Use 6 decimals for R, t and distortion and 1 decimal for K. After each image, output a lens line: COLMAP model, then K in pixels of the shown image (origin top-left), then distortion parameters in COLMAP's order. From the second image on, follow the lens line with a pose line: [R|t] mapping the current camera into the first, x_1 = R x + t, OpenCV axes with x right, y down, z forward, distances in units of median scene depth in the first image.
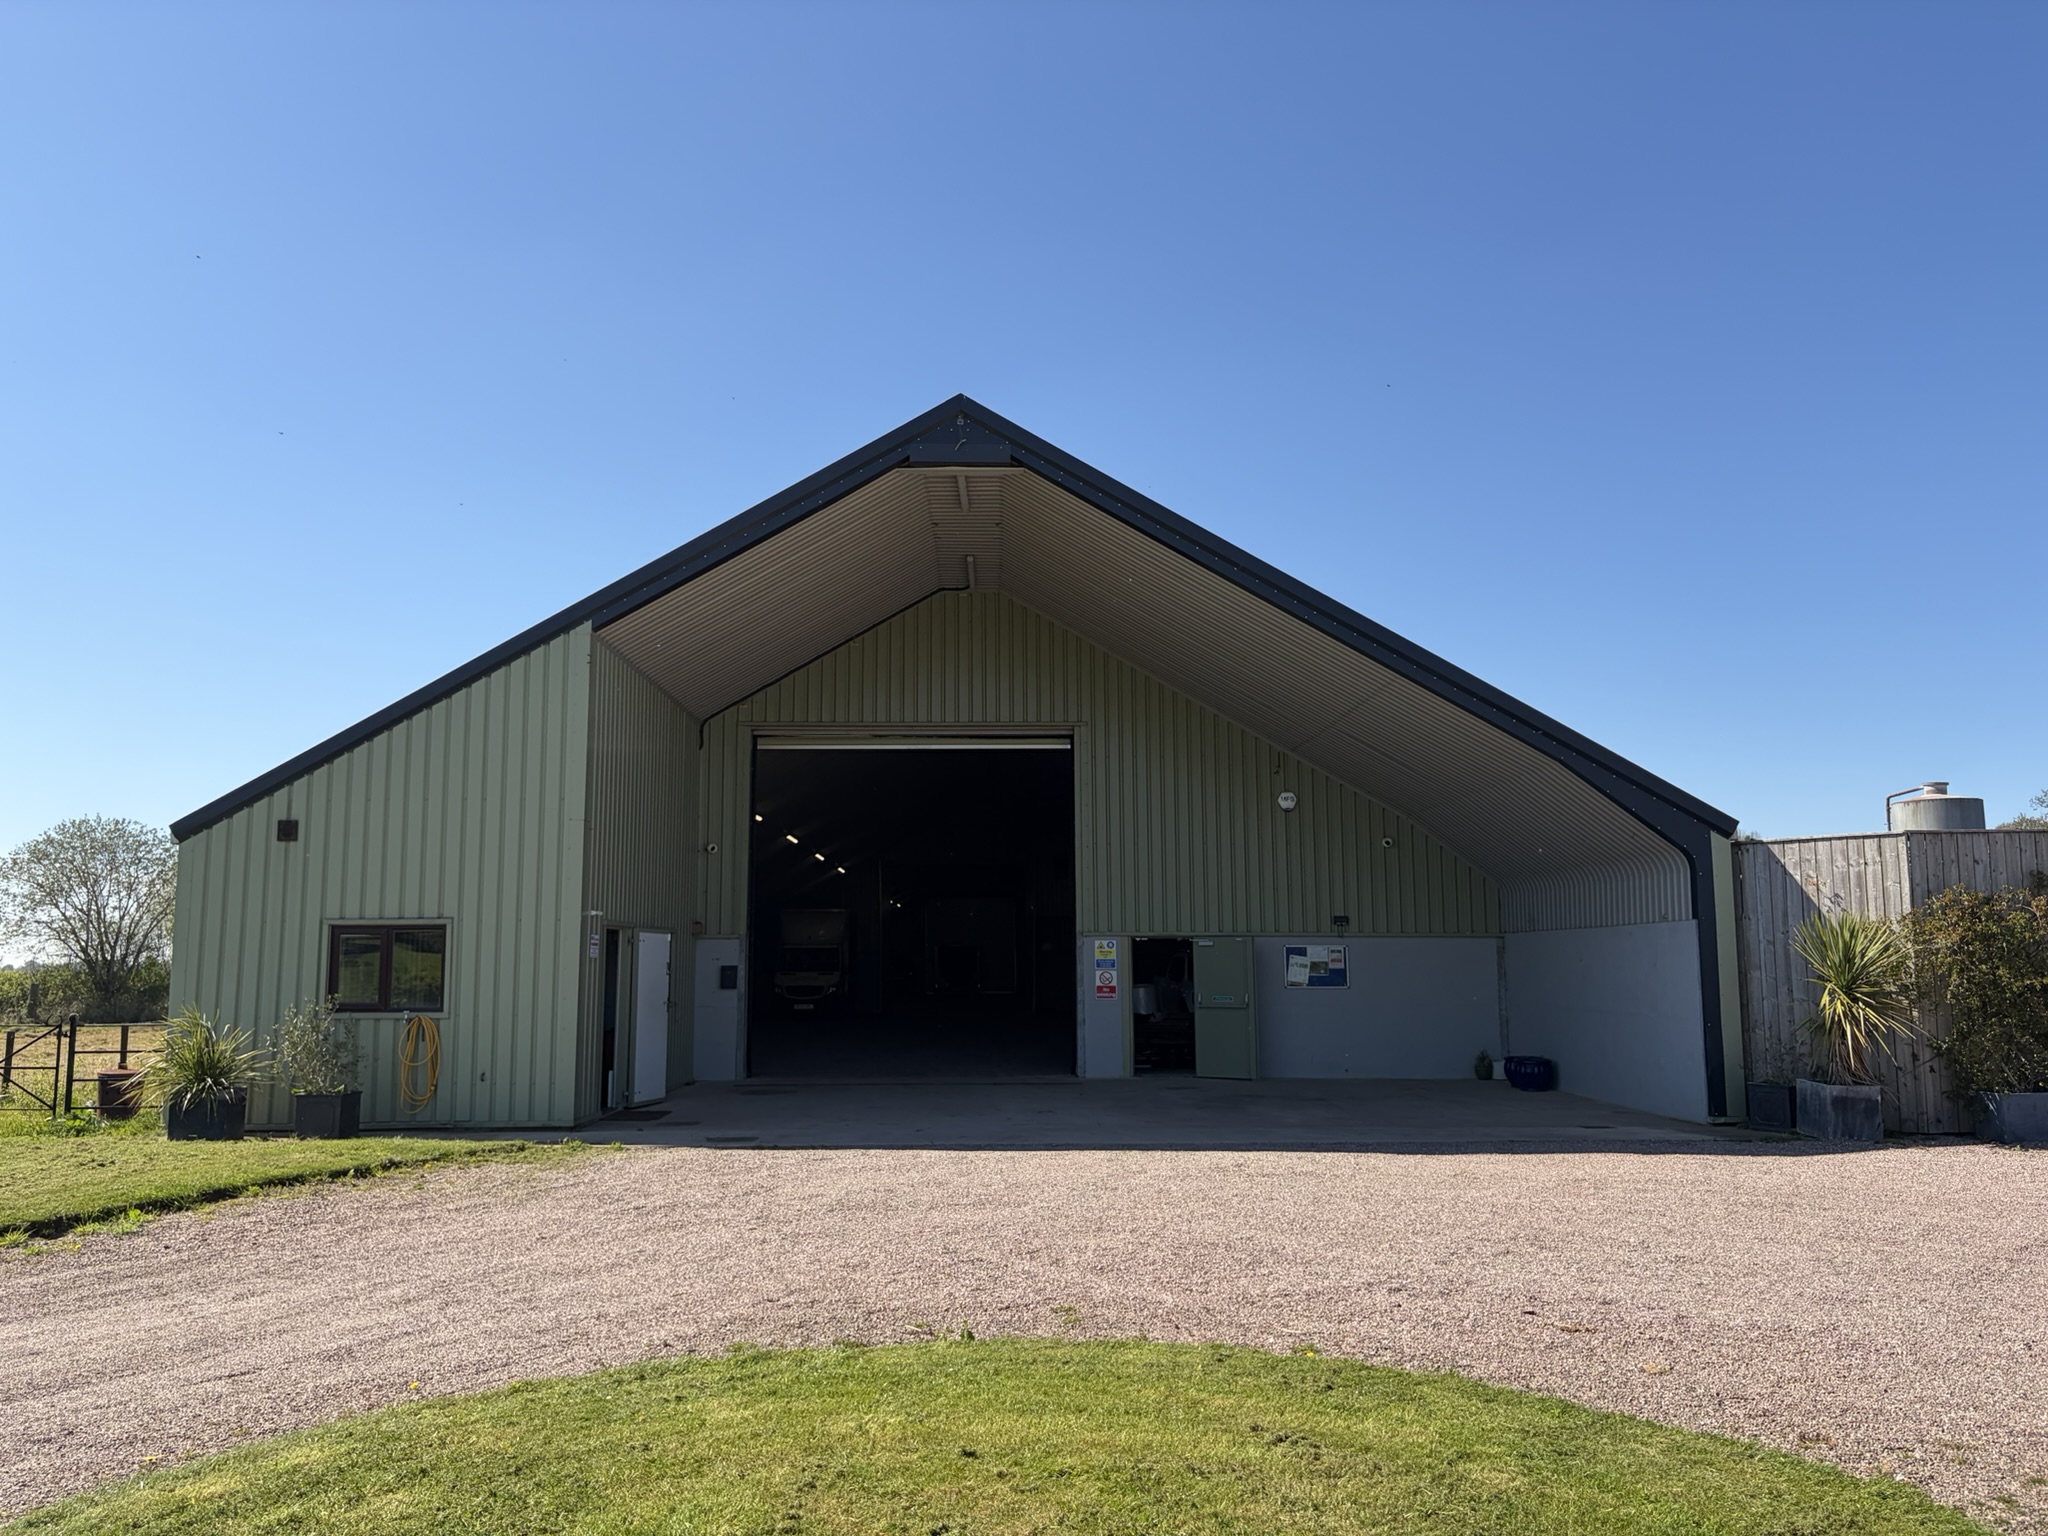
lens RADIAL K [[1549.8, 0, 992.5], [0, 1549.8, 760.1], [0, 0, 1]] dist [0.003072, 0.000530]
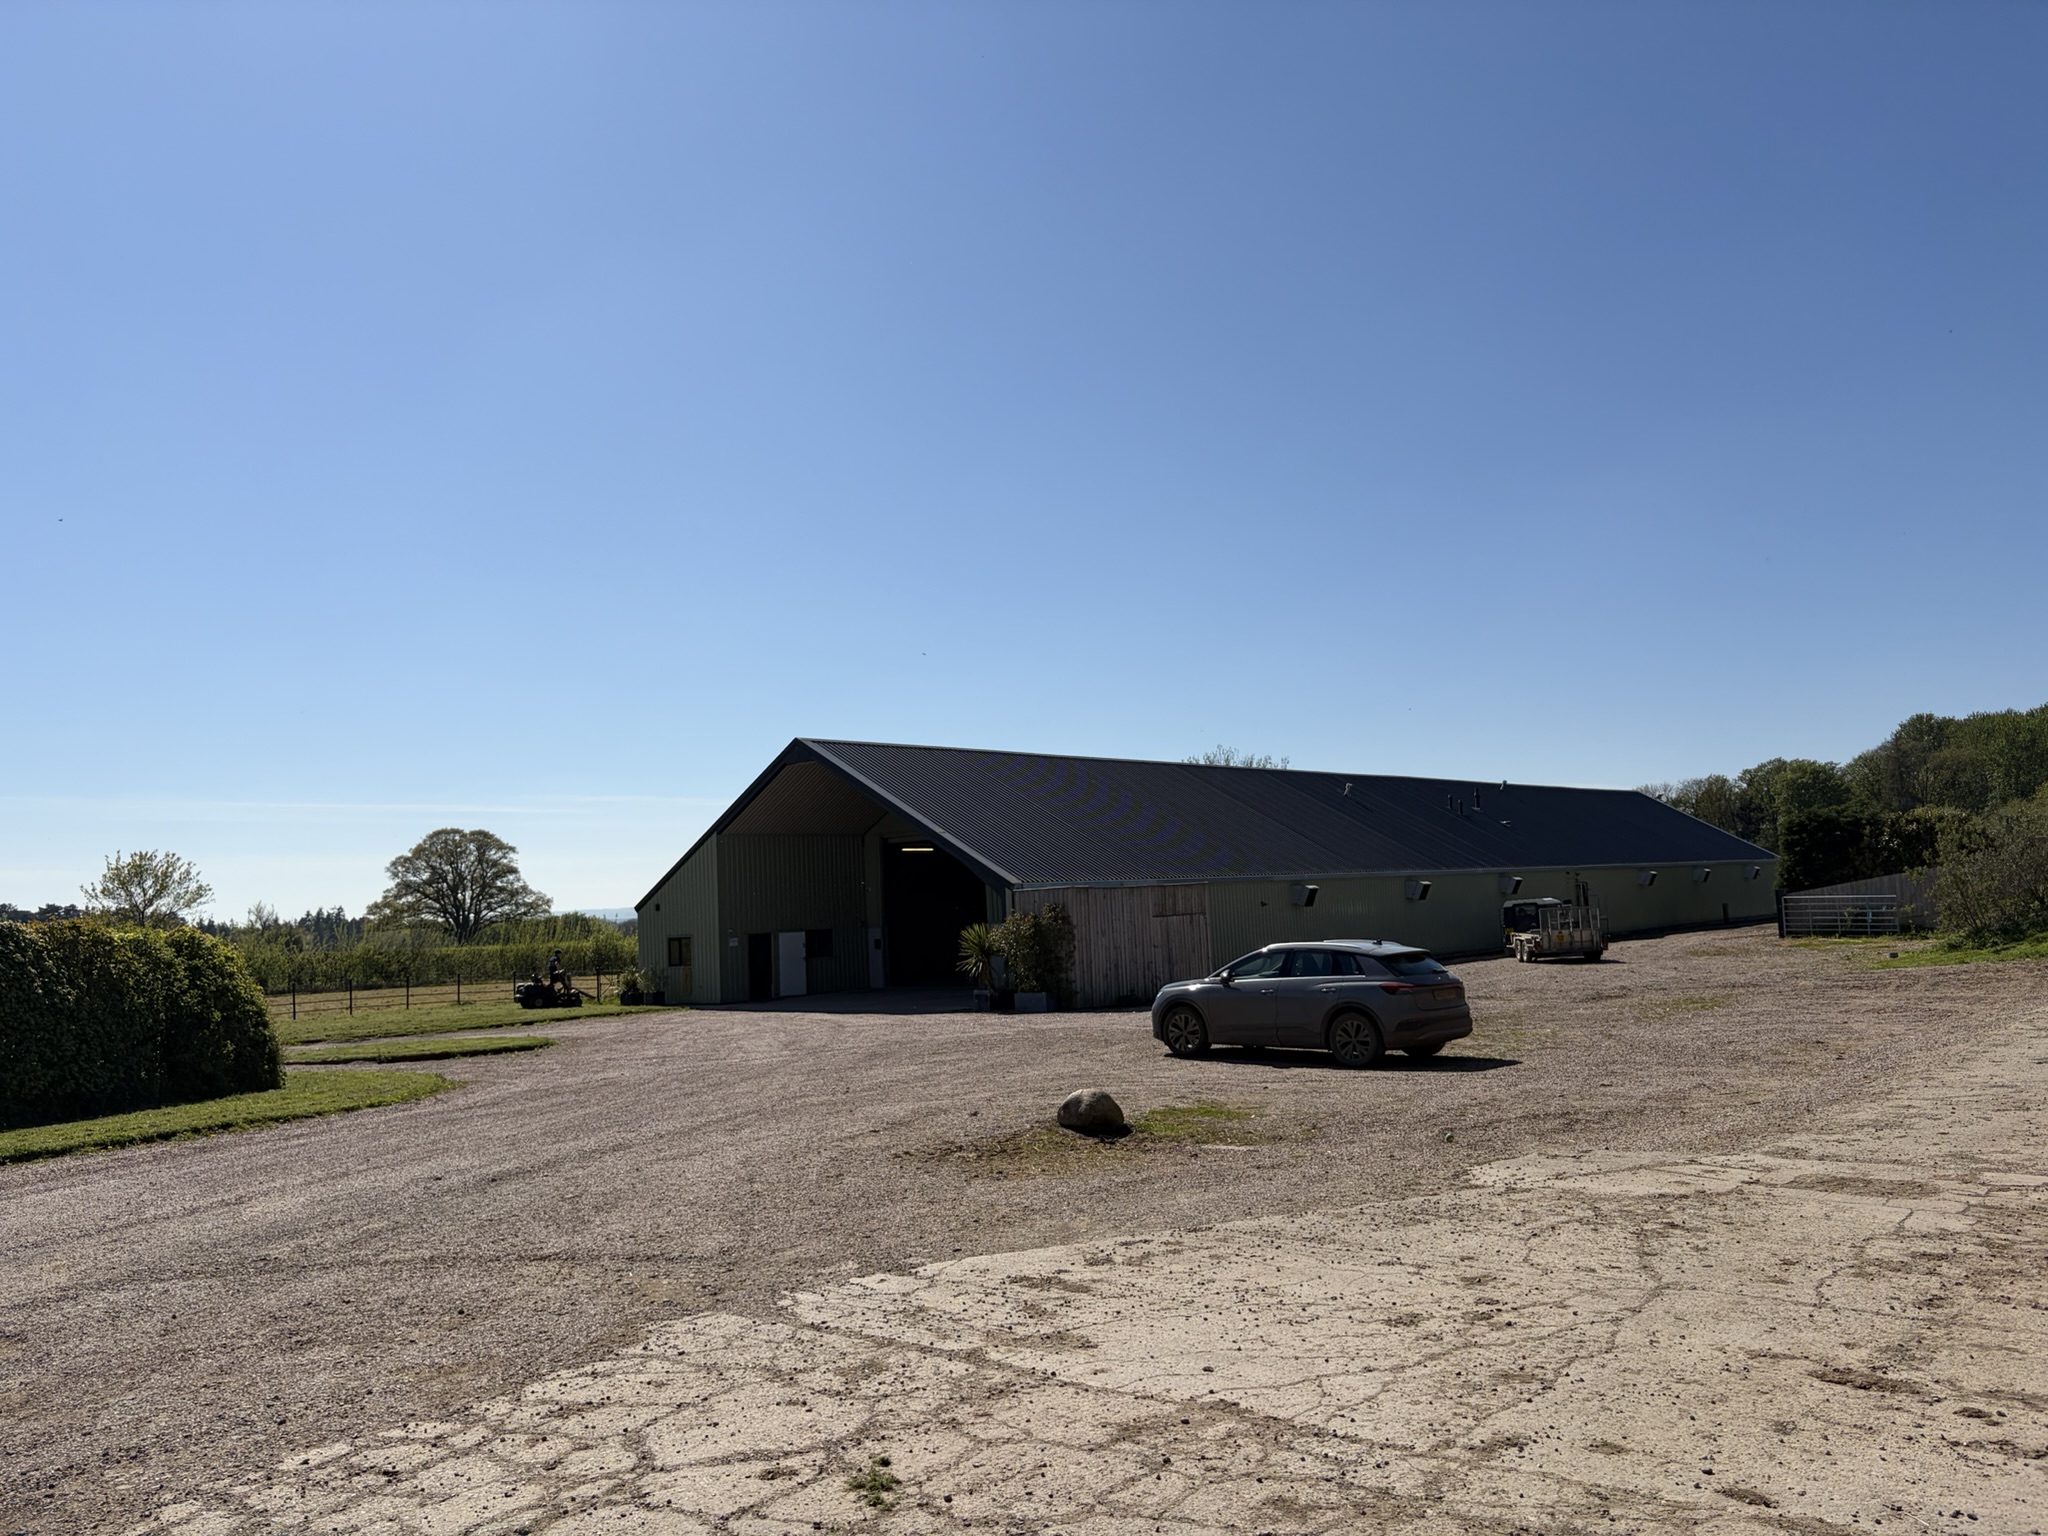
lens RADIAL K [[1548.0, 0, 1024.0], [0, 1548.0, 768.0], [0, 0, 1]] dist [0.038094, -0.001641]
pose [[0.748198, -0.092758, -0.656959, 1.542286], [0.134306, 0.990854, 0.013058, -0.123658], [0.649739, -0.098004, 0.753813, -0.590622]]
